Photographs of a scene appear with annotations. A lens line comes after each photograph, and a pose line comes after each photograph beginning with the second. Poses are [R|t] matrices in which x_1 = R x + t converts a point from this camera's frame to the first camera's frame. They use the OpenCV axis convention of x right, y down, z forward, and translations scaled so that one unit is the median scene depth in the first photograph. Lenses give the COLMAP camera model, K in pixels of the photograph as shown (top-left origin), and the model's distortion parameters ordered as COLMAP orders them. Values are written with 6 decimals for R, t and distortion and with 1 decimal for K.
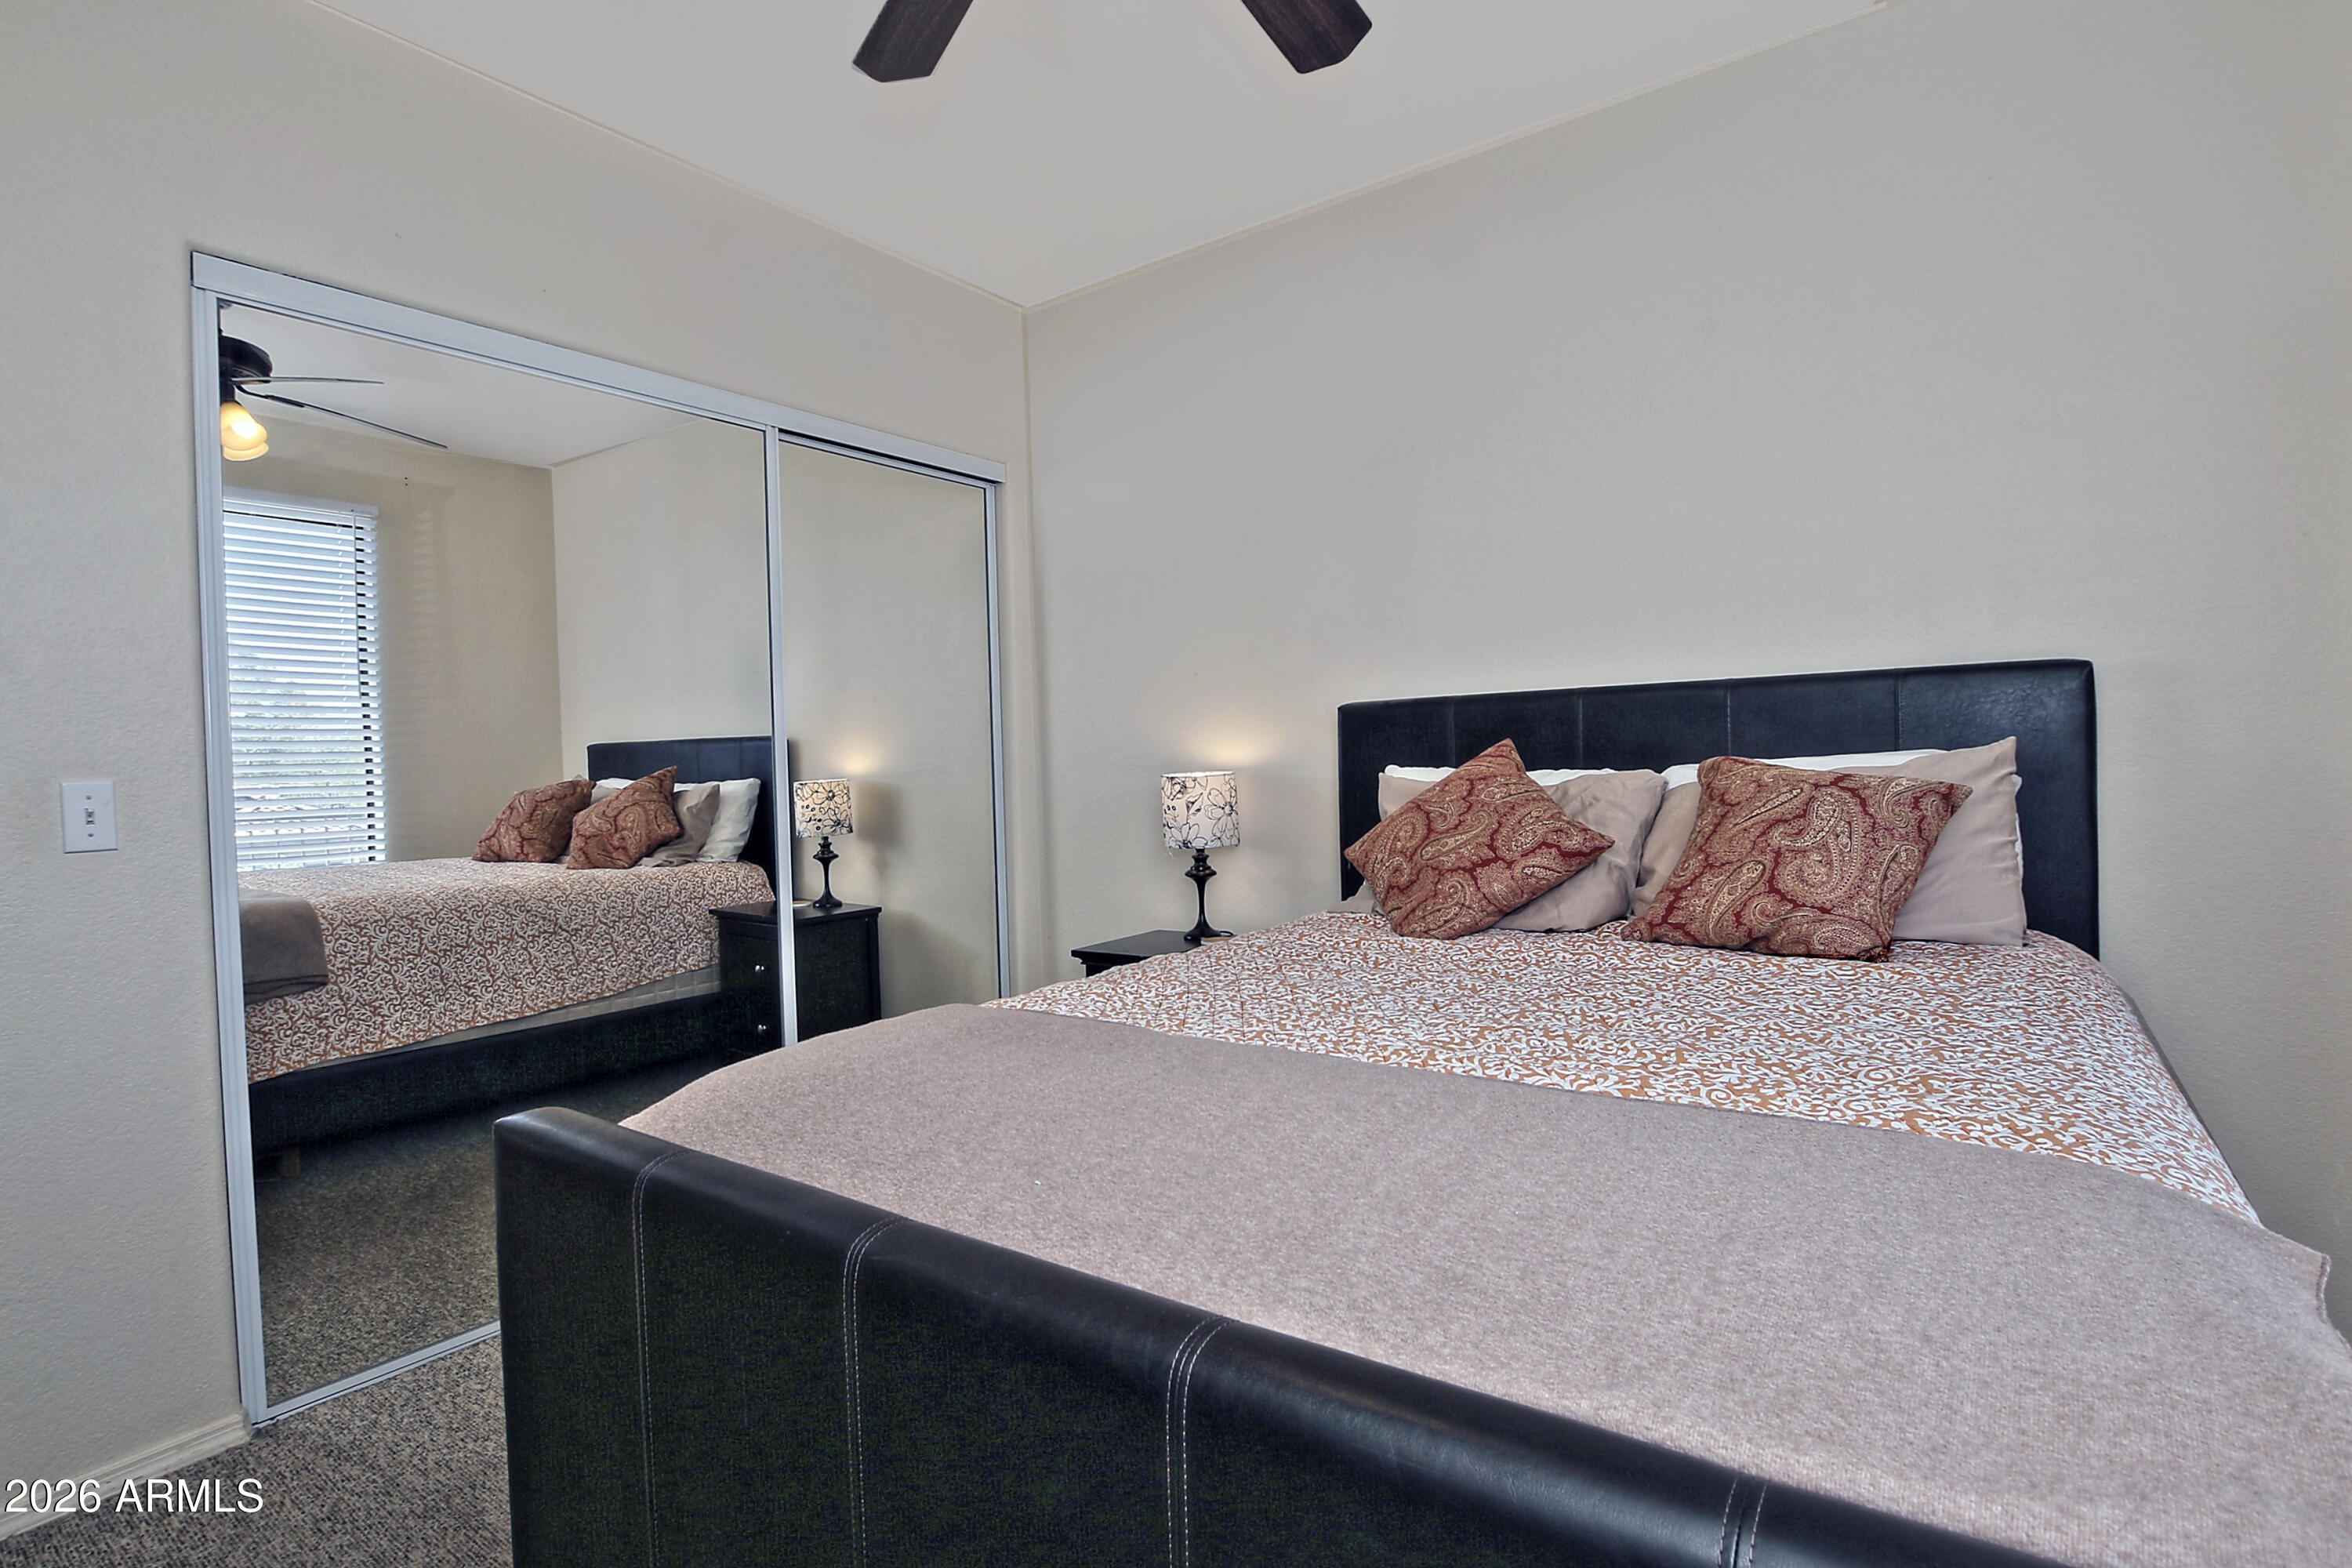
lens RADIAL K [[1166.5, 0, 1177.2], [0, 1166.5, 793.5], [0, 0, 1]] dist [-0.042341, 0.000346]
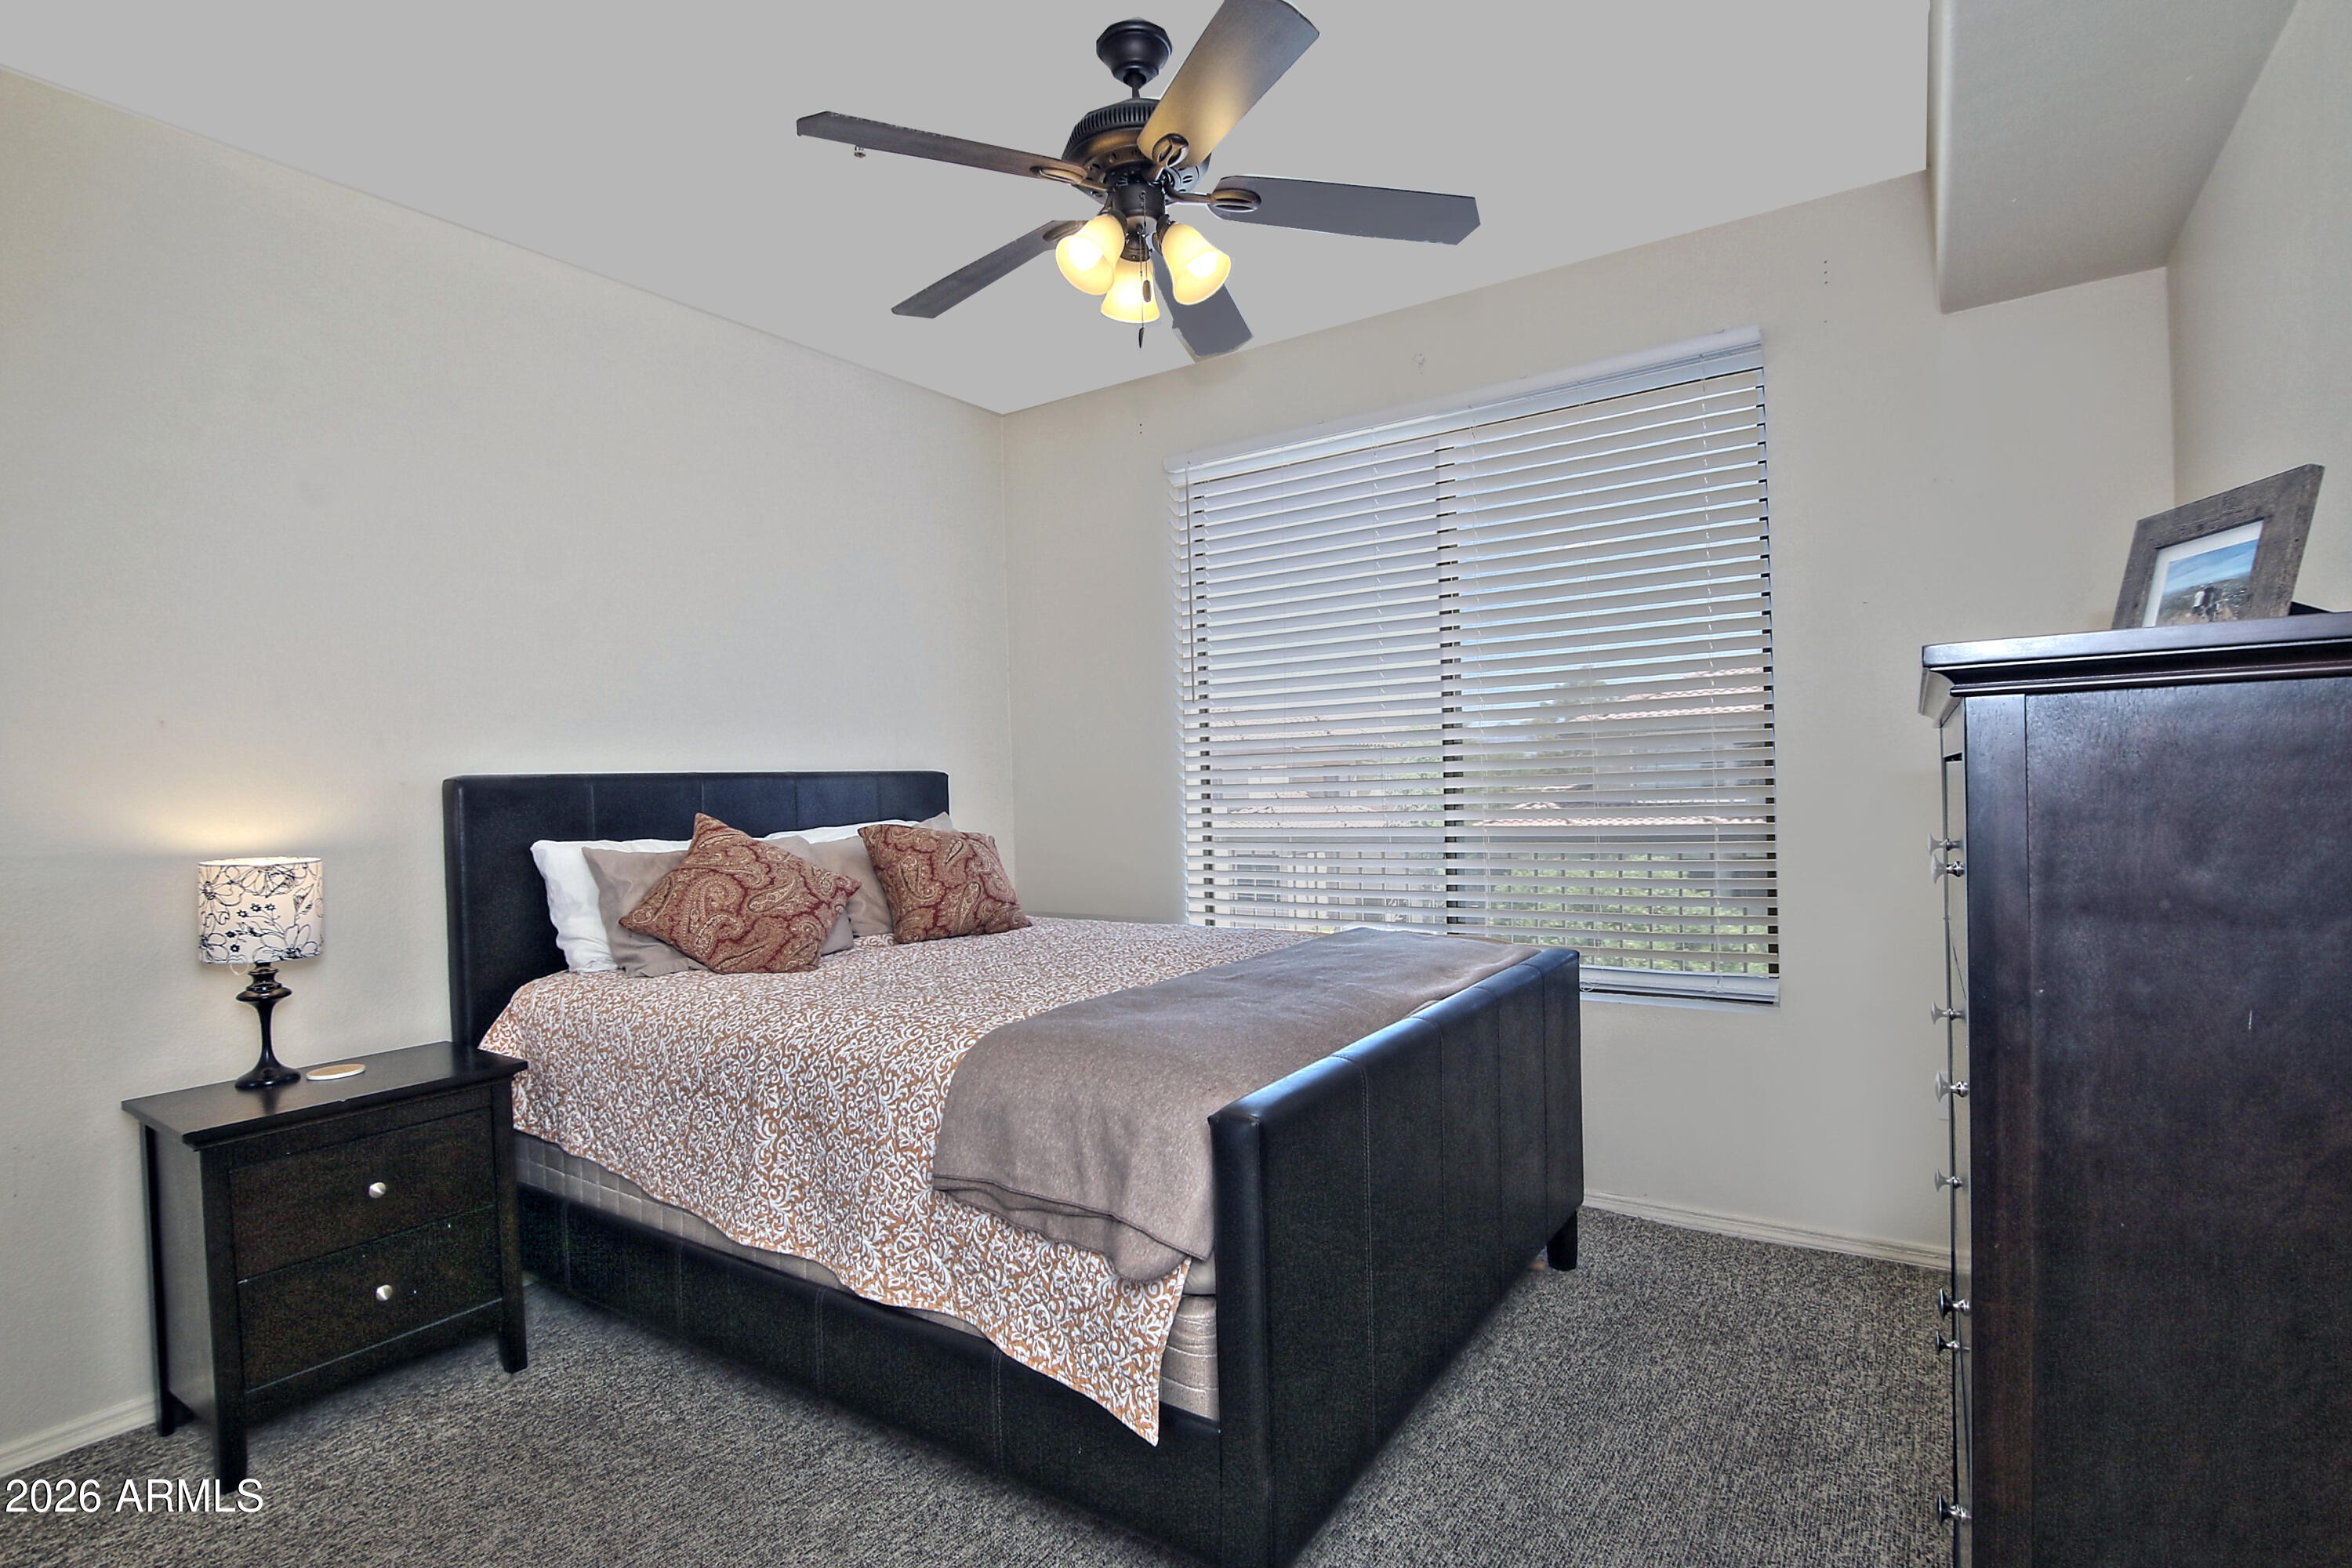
lens RADIAL K [[1166.5, 0, 1177.2], [0, 1166.5, 793.5], [0, 0, 1]] dist [-0.042341, 0.000346]
pose [[-0.044688, 0.026637, 0.998646, -0.857330], [0.060472, 0.997883, -0.023911, -0.008472], [-0.997169, 0.059322, -0.046204, 0.527889]]
